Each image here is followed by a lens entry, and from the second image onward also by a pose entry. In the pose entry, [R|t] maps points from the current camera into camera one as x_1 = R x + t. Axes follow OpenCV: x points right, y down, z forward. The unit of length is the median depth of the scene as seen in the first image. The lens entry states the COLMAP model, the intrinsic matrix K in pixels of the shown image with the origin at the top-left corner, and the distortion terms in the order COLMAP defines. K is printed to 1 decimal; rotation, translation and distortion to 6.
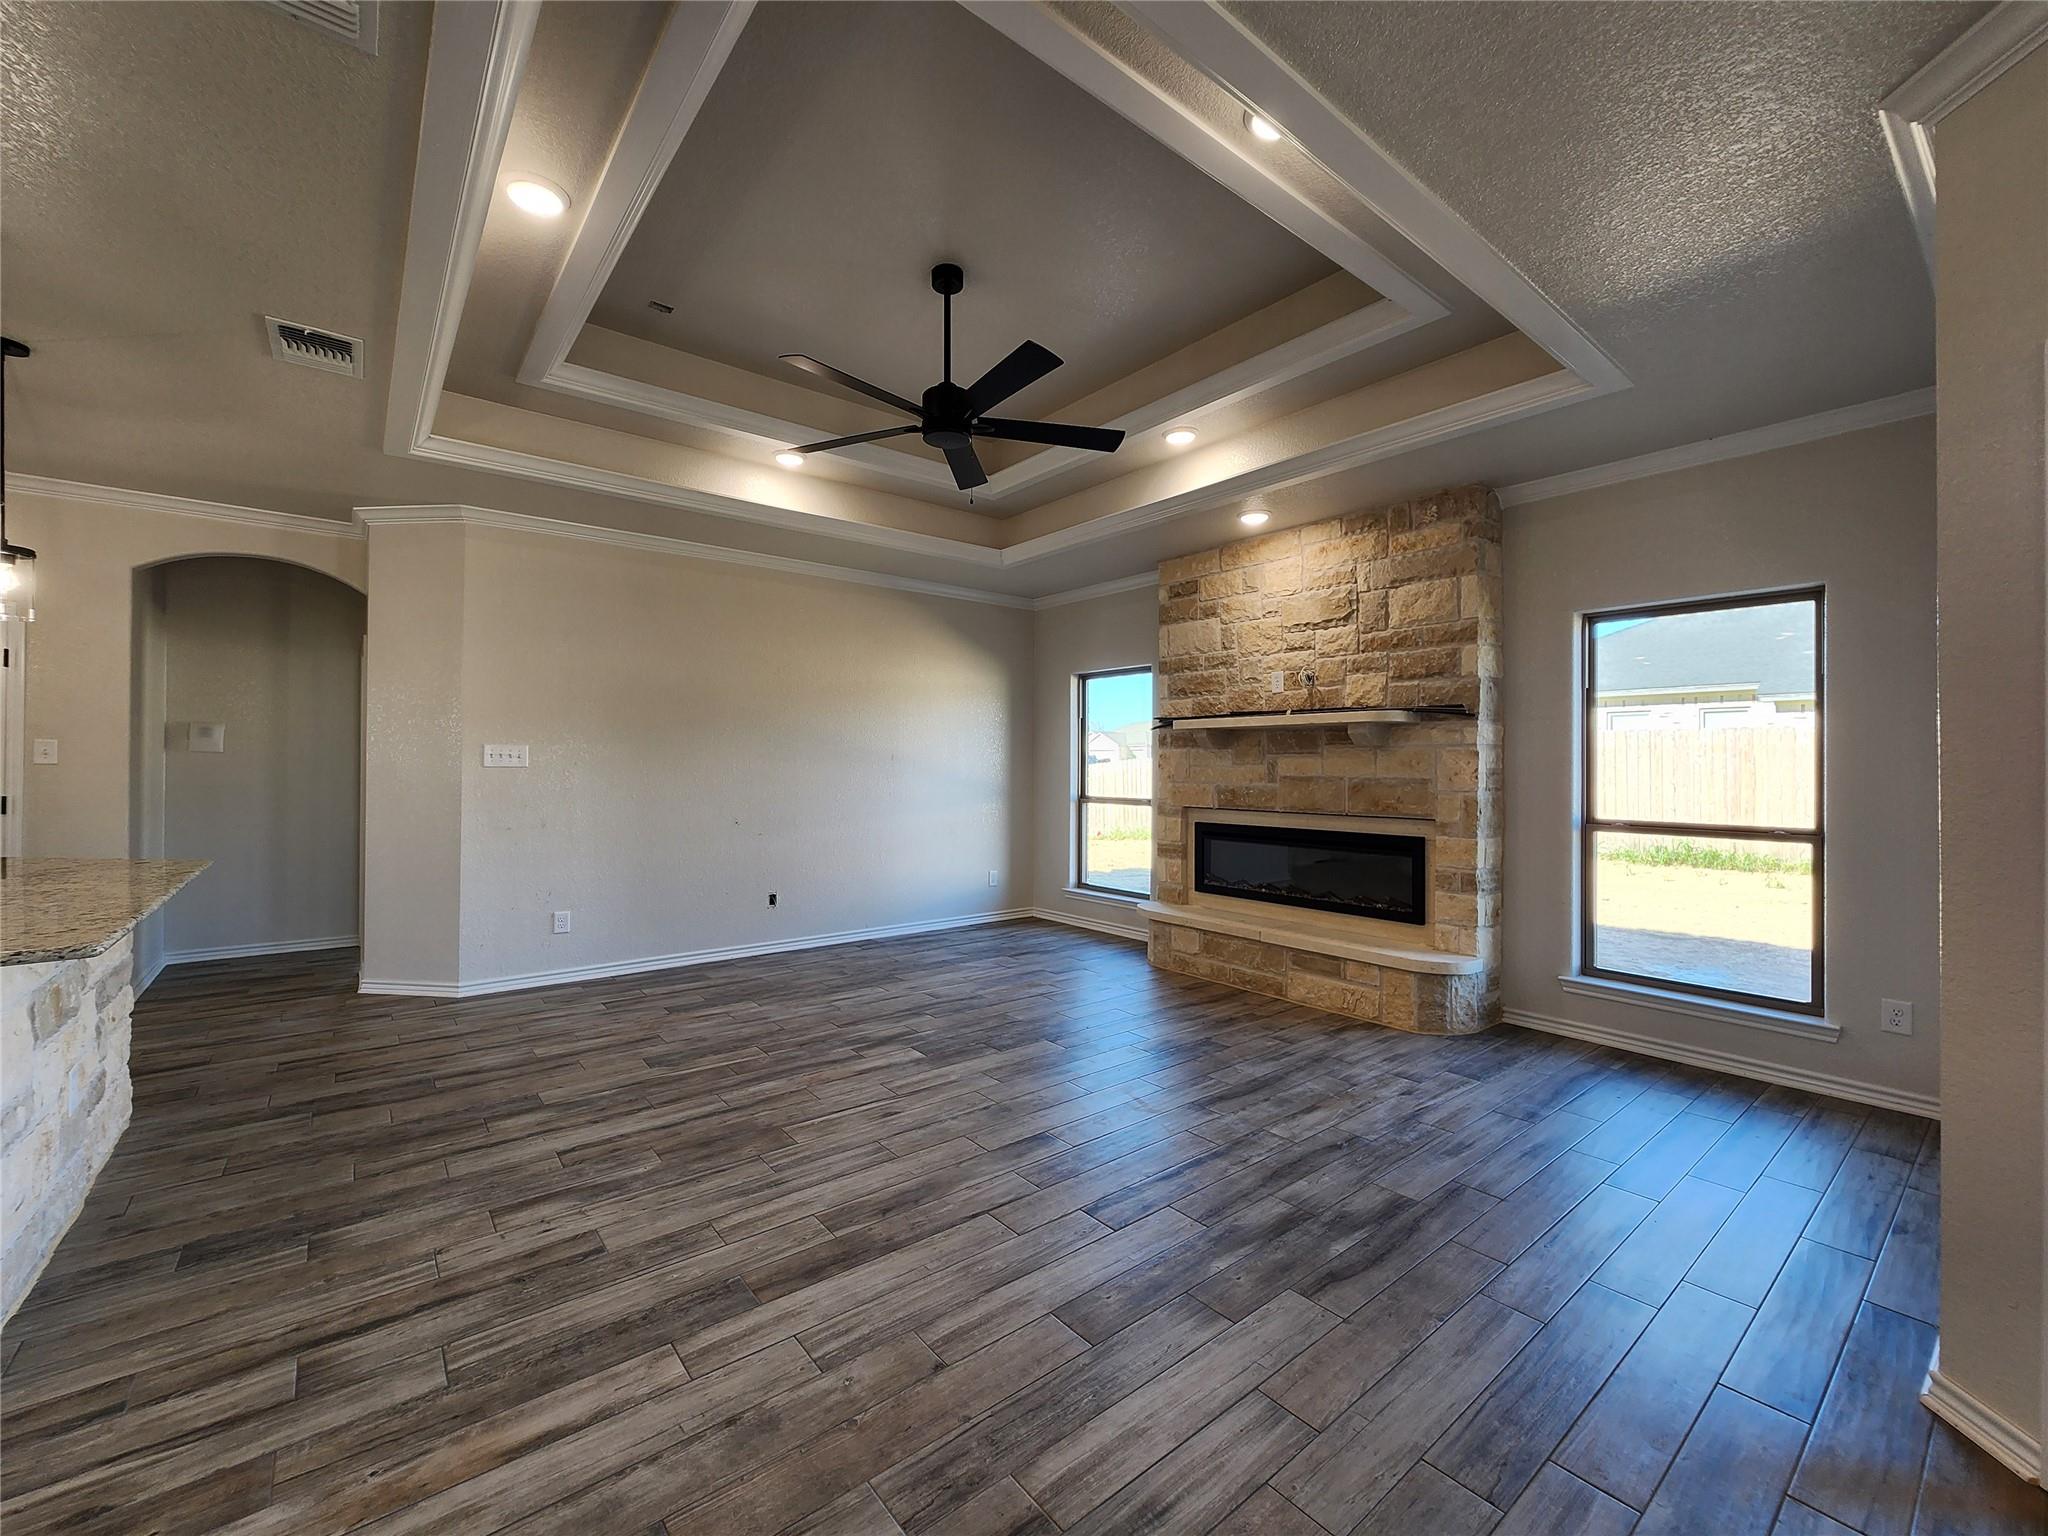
lens RADIAL K [[838.0, 0, 1011.6], [0, 838.0, 760.2], [0, 0, 1]] dist [0.002502, 0.000002]
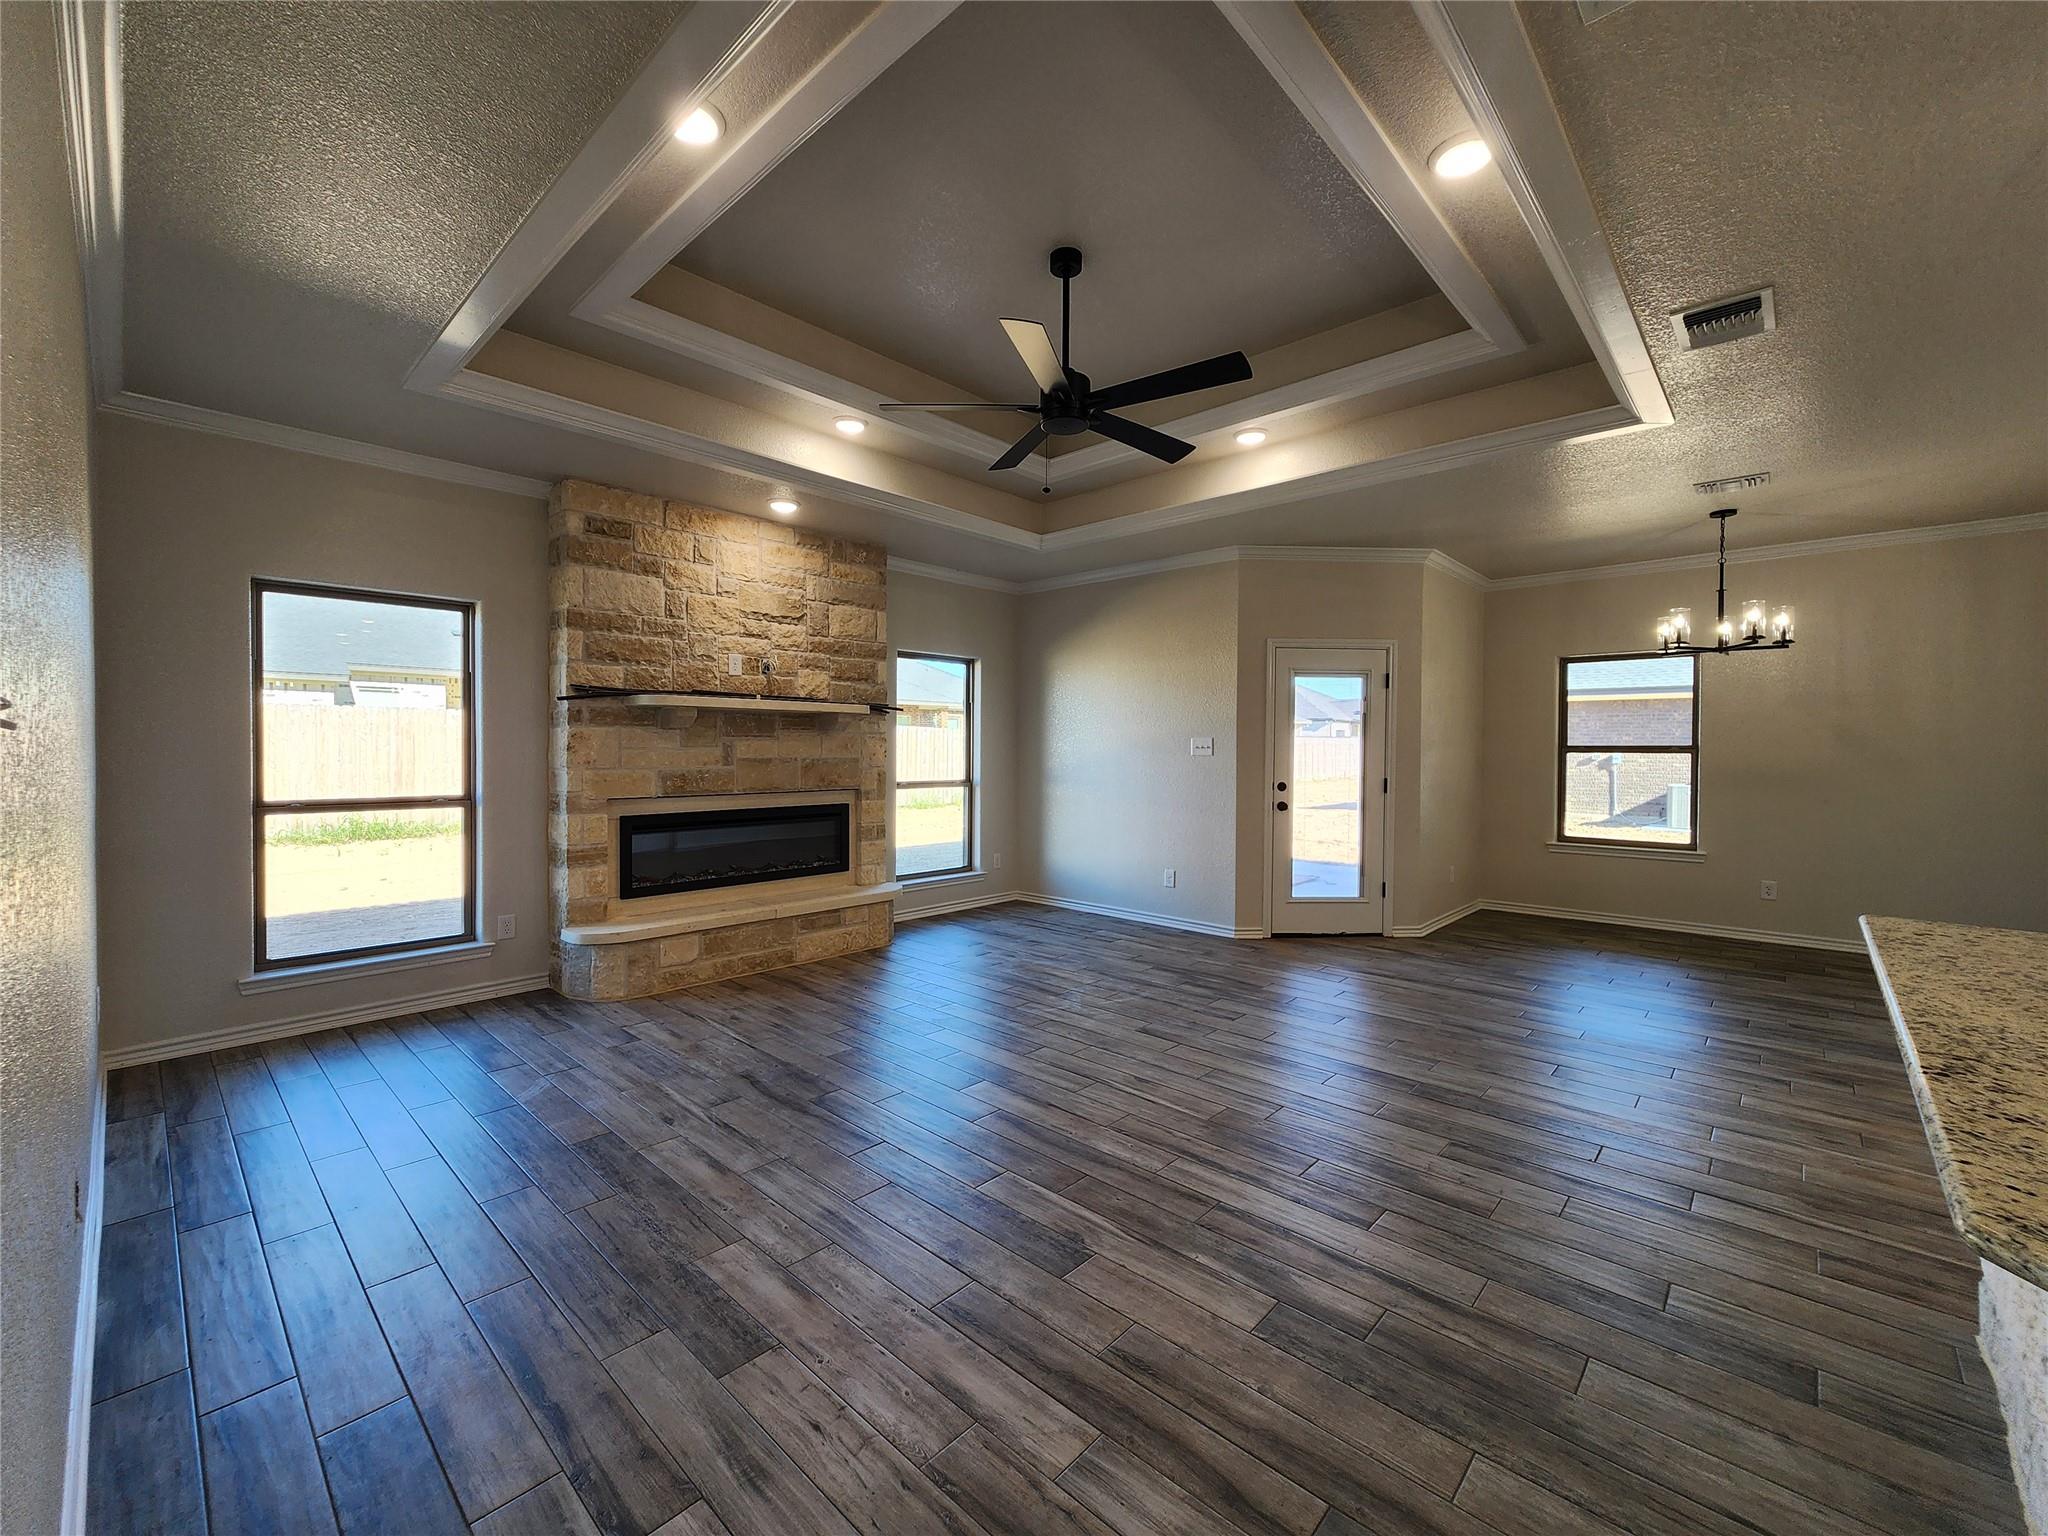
lens RADIAL K [[838.0, 0, 1008.9], [0, 838.0, 760.8], [0, 0, 1]] dist [0.002502, 0.000002]
pose [[-0.142521, -0.020963, 0.989570, -0.793672], [-0.012349, 0.999736, 0.019400, -0.001931], [-0.989715, -0.009455, -0.142743, 0.899555]]
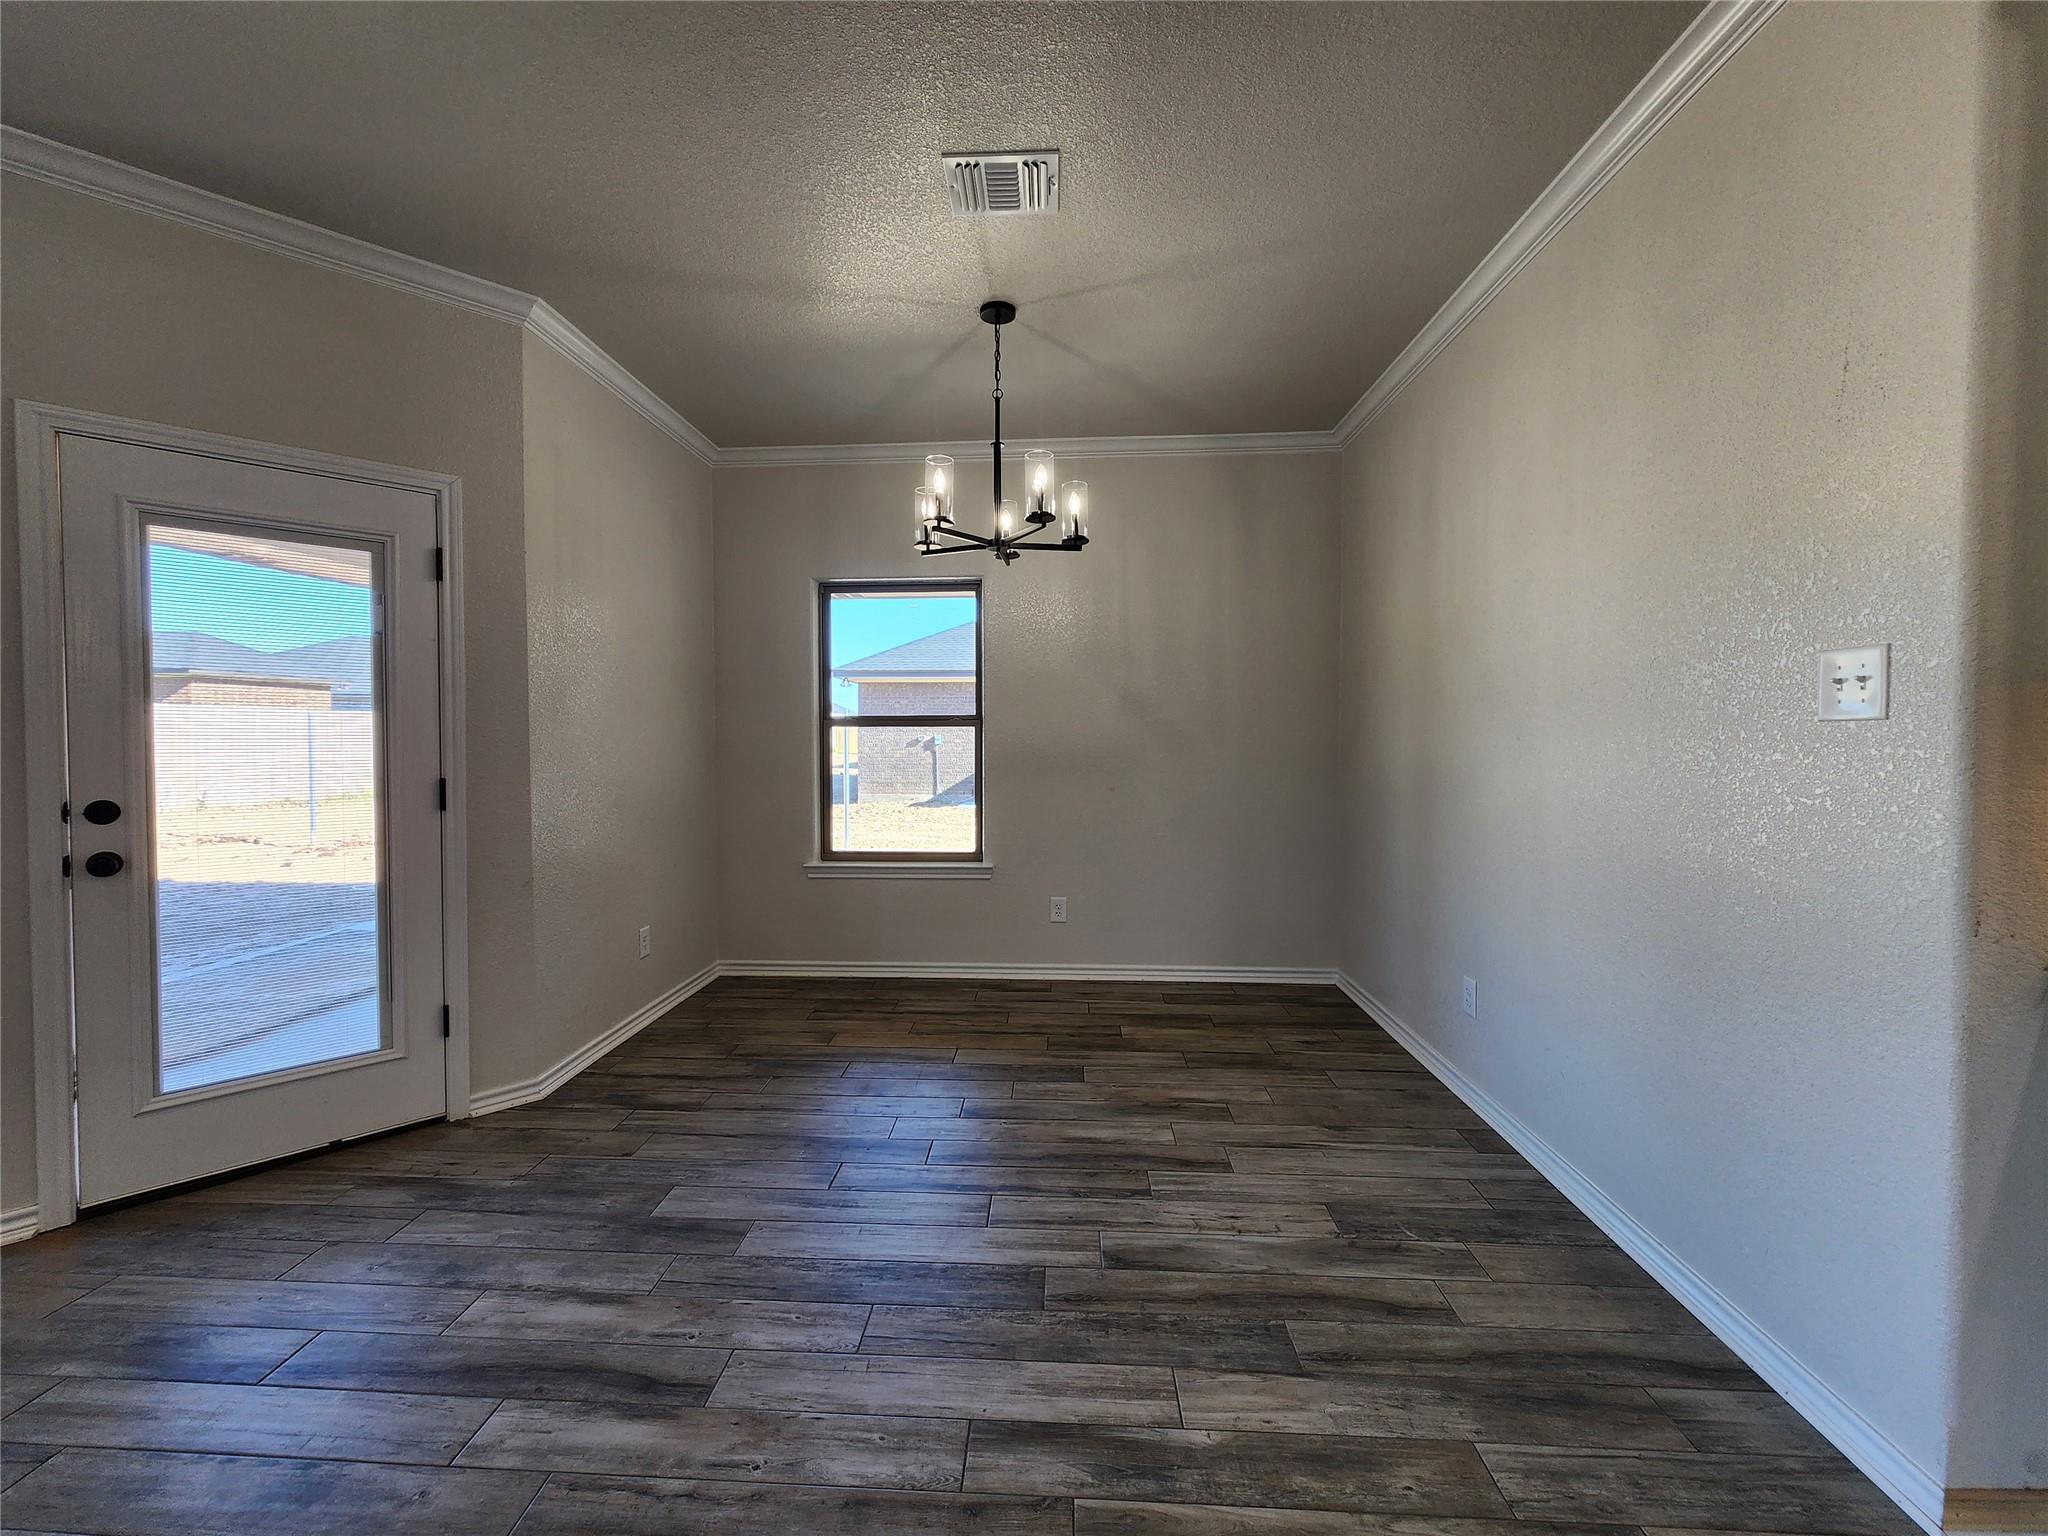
lens RADIAL K [[838.0, 0, 1013.0], [0, 838.0, 764.3], [0, 0, 1]] dist [0.002502, 0.000002]
pose [[-0.745855, -0.028574, 0.665495, -0.291735], [-0.008630, 0.999410, 0.033239, 0.009442], [-0.666052, 0.019048, -0.745662, 0.314075]]
